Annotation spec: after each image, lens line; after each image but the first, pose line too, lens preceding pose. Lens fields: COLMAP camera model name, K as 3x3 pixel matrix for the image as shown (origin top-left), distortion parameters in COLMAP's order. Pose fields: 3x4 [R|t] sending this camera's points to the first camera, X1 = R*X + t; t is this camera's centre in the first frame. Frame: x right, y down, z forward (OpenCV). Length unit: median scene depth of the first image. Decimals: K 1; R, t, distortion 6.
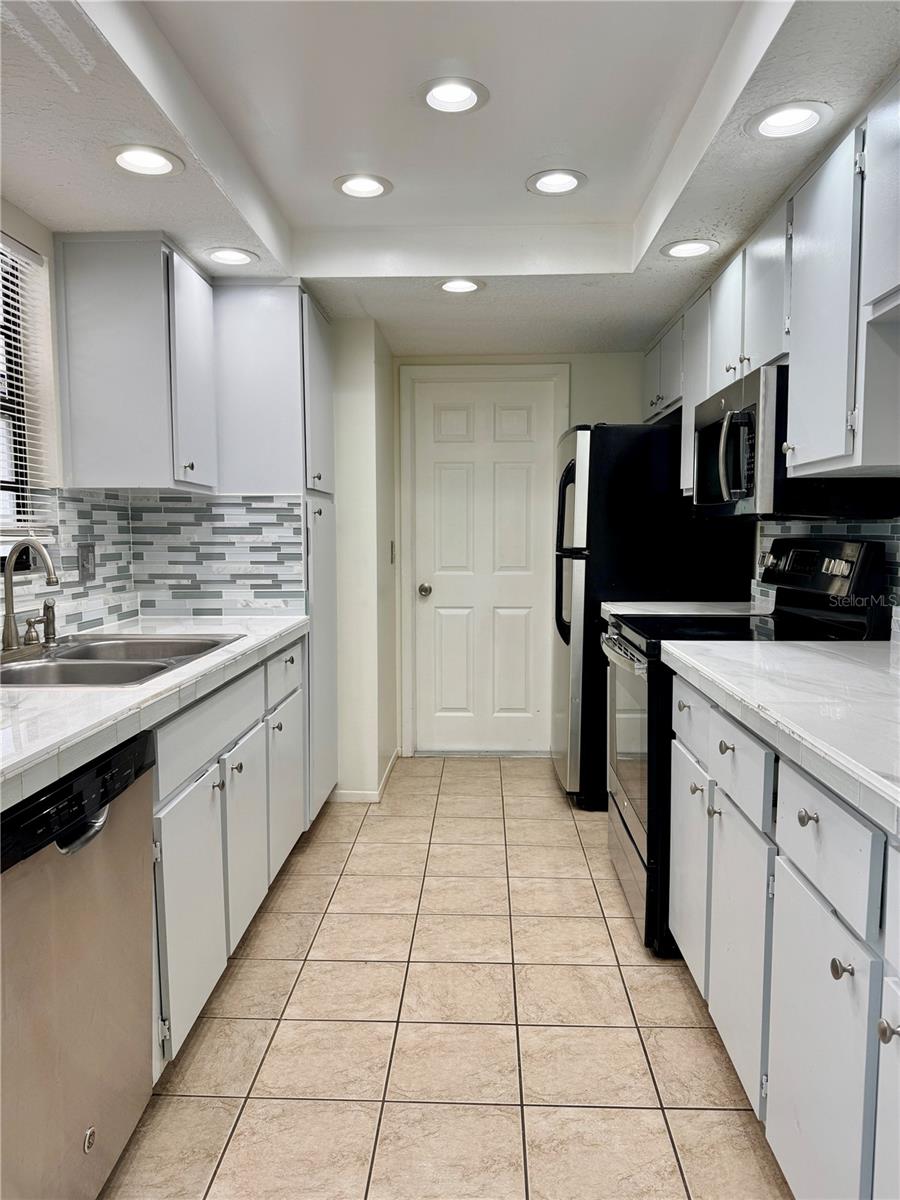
lens RADIAL K [[852.4, 0, 453.5], [0, 852.4, 621.7], [0, 0, 1]] dist [0.061479, -0.063916]
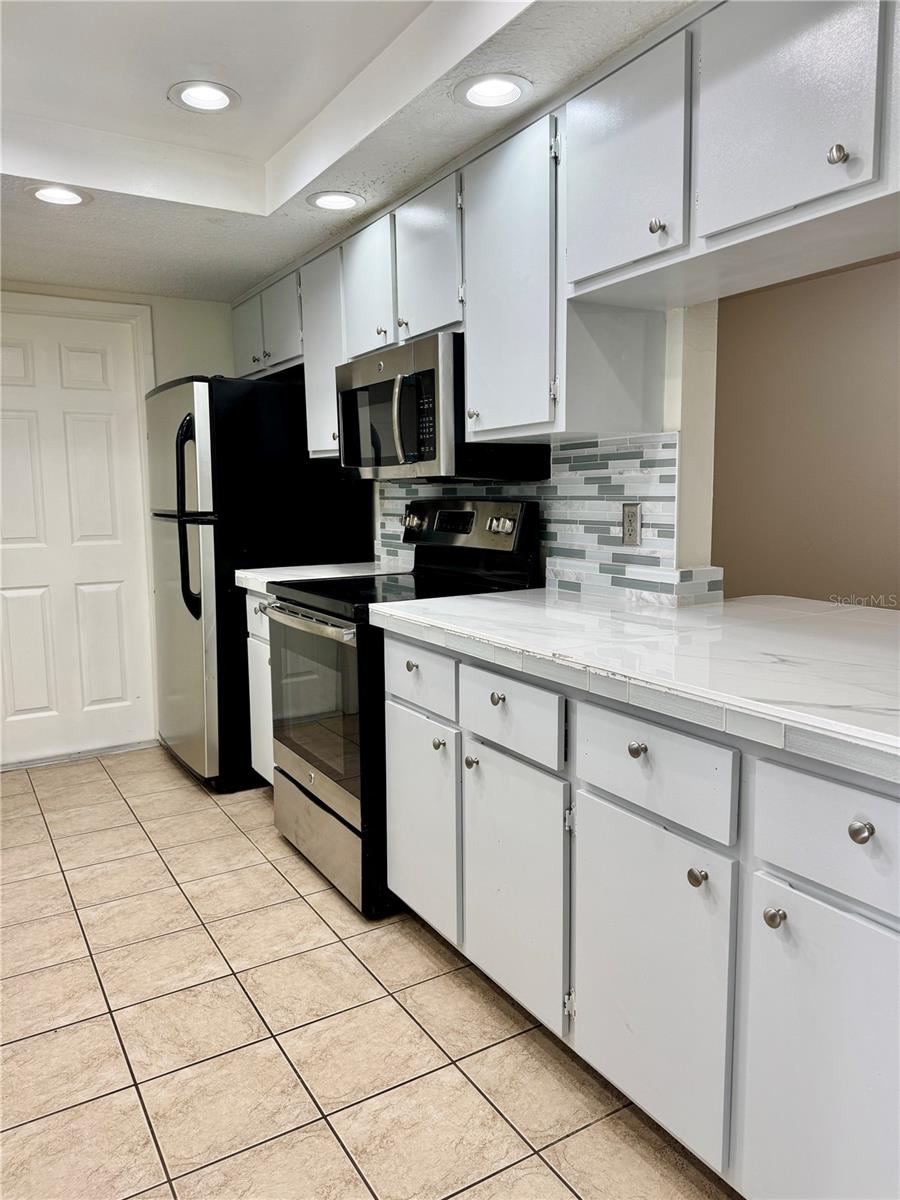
lens RADIAL K [[852.4, 0, 454.9], [0, 852.4, 613.1], [0, 0, 1]] dist [0.061479, -0.063916]
pose [[0.831141, -0.084844, 0.549551, -0.199042], [0.068340, 0.996385, 0.050473, -0.009326], [-0.551847, -0.004394, 0.833934, 0.117390]]
